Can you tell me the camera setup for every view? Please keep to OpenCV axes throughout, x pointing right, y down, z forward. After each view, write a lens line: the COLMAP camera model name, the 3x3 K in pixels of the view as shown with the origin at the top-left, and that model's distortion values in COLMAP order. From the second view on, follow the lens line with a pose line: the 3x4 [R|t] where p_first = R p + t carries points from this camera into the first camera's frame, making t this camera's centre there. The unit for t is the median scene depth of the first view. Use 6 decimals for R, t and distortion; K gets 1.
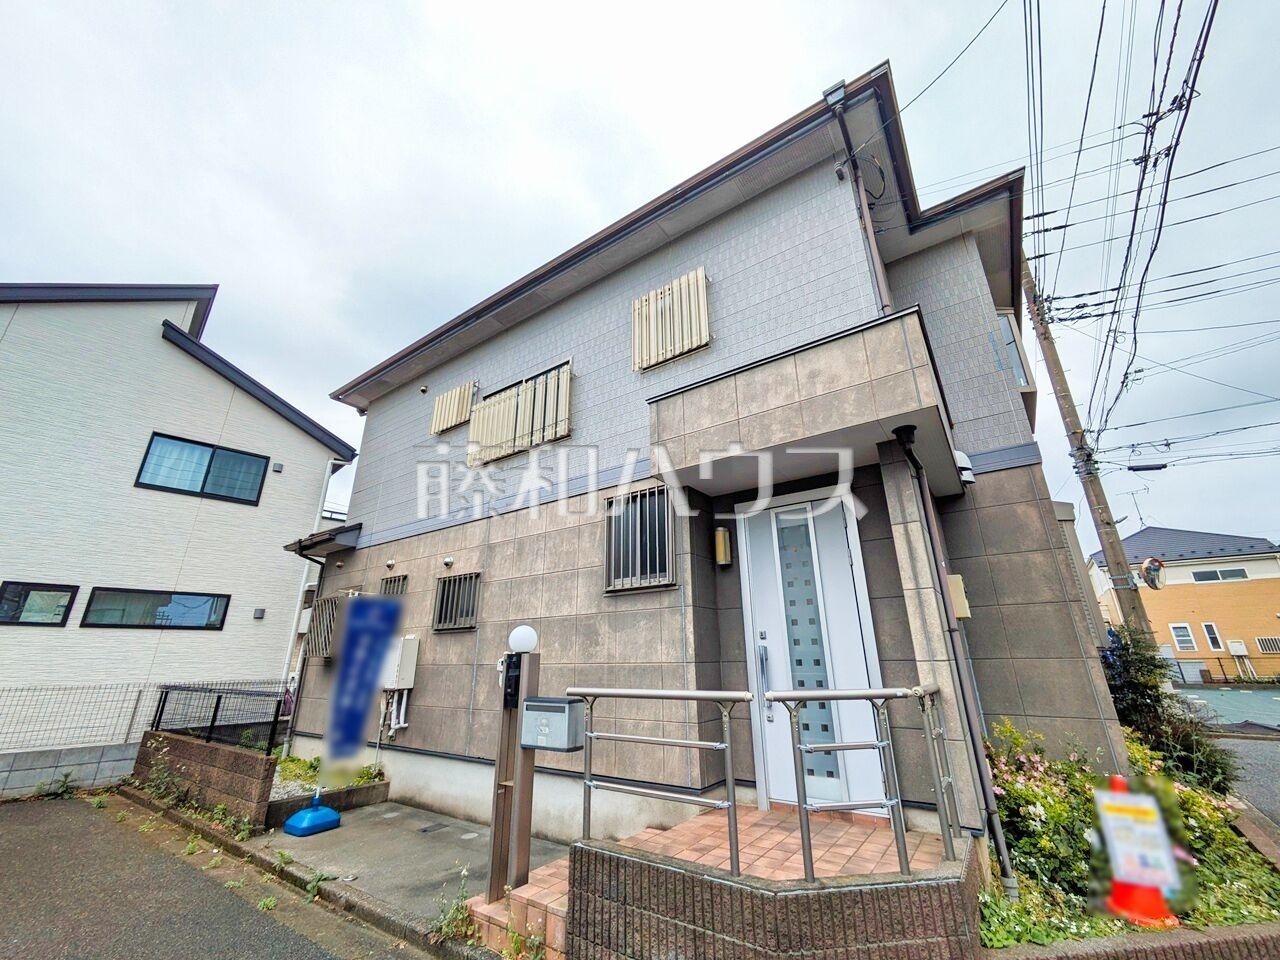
lens RADIAL K [[508.3, 0, 645.5], [0, 508.3, 478.0], [0, 0, 1]] dist [-0.003035, 0.002667]
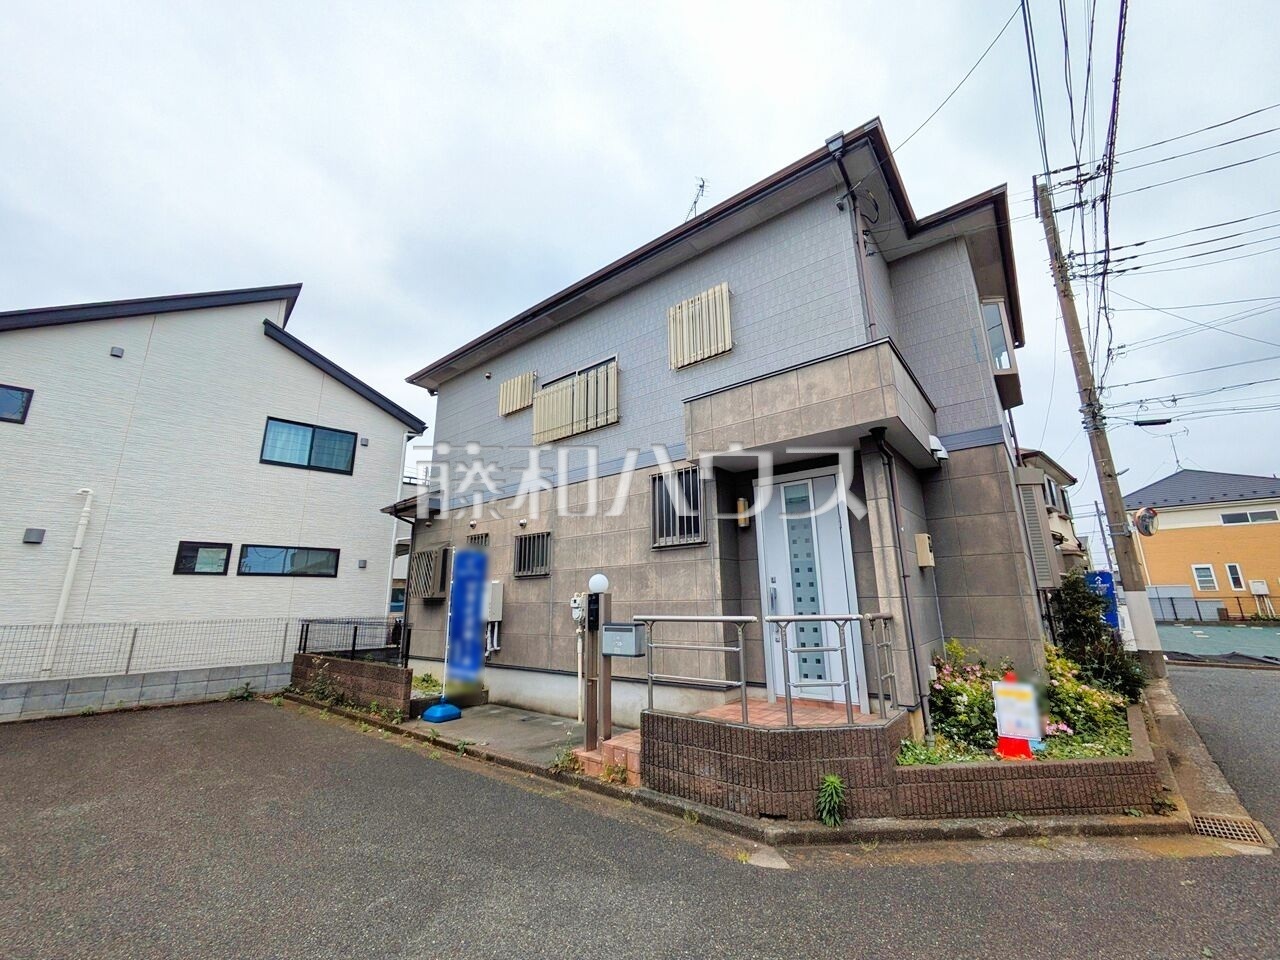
lens RADIAL K [[508.3, 0, 645.5], [0, 508.3, 478.0], [0, 0, 1]] dist [-0.003035, 0.002667]
pose [[0.998121, -0.017152, -0.058823, -0.015219], [0.023261, 0.994222, 0.104795, -0.081315], [0.056686, -0.105967, 0.992753, -0.246258]]
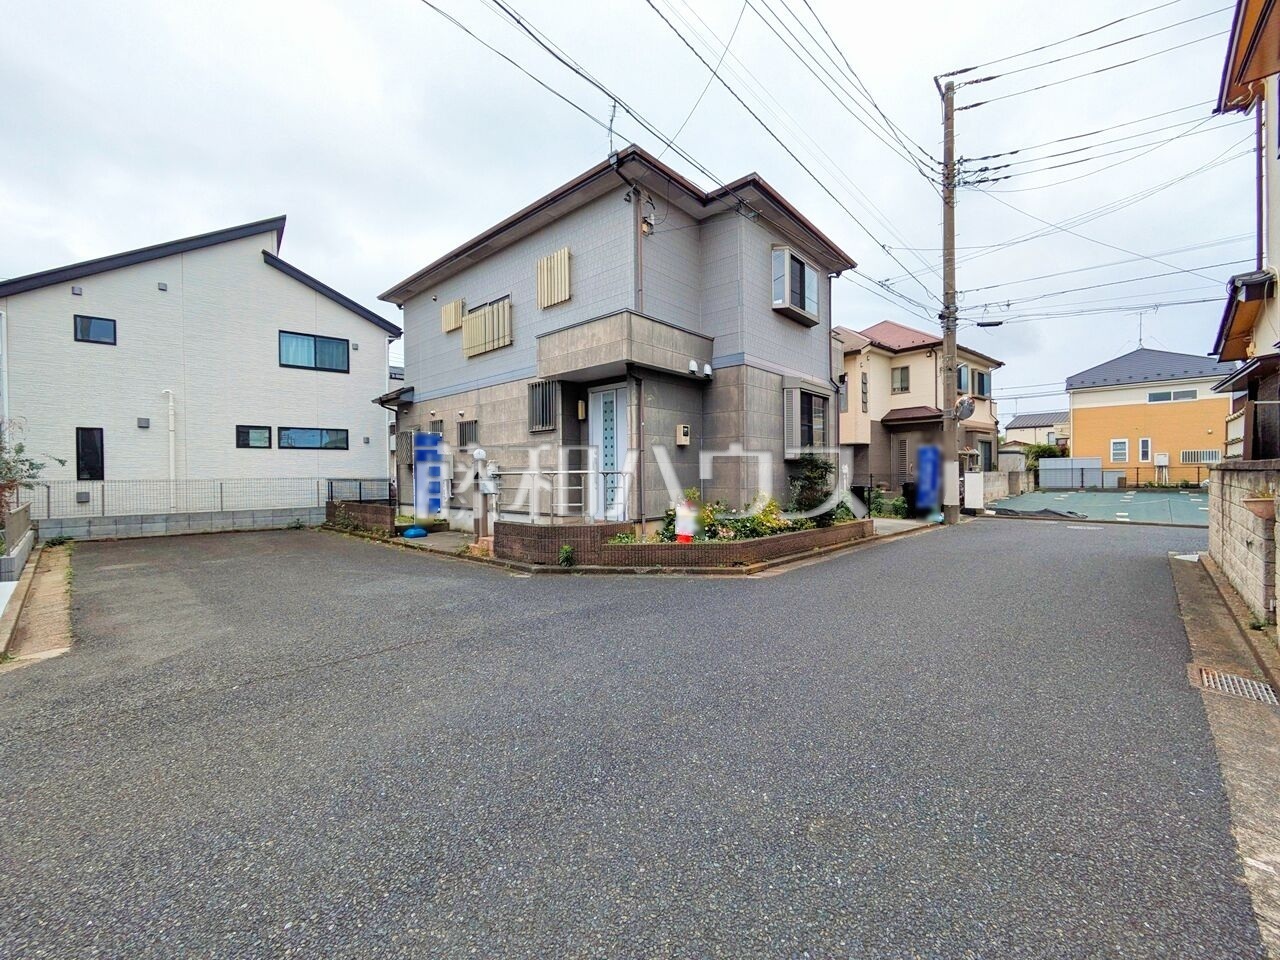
lens RADIAL K [[508.3, 0, 645.5], [0, 508.3, 478.0], [0, 0, 1]] dist [-0.003035, 0.002667]
pose [[0.993469, 0.002543, -0.114076, 0.551773], [0.037257, 0.937727, 0.345369, -0.257509], [0.107850, -0.347363, 0.931508, -0.809176]]
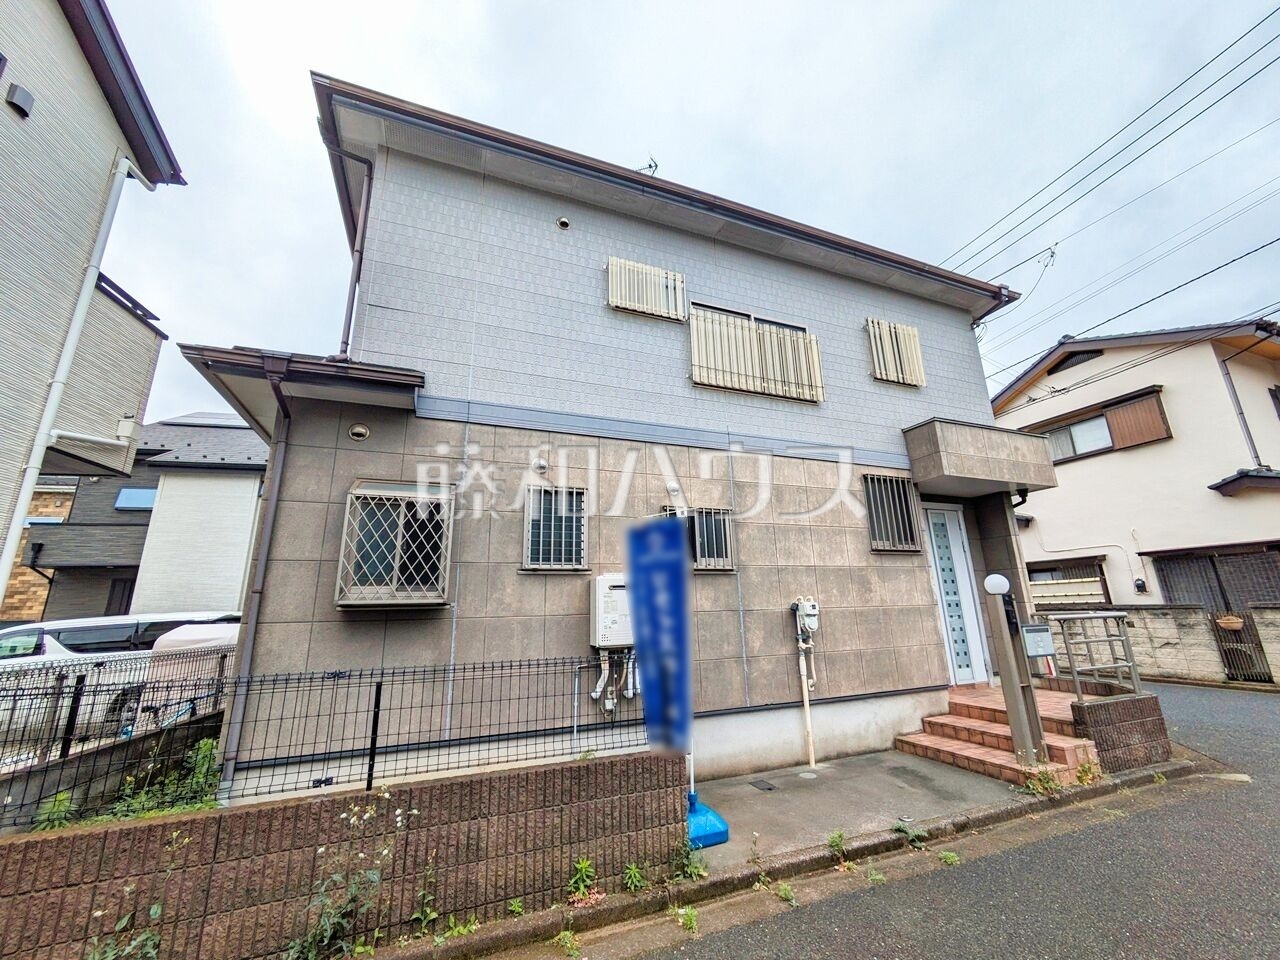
lens RADIAL K [[508.3, 0, 645.5], [0, 508.3, 478.0], [0, 0, 1]] dist [-0.003035, 0.002667]
pose [[0.546674, 0.214044, 0.809526, -1.280151], [-0.263473, 0.961641, -0.076341, 0.268119], [-0.794814, -0.171554, 0.582099, 0.682739]]
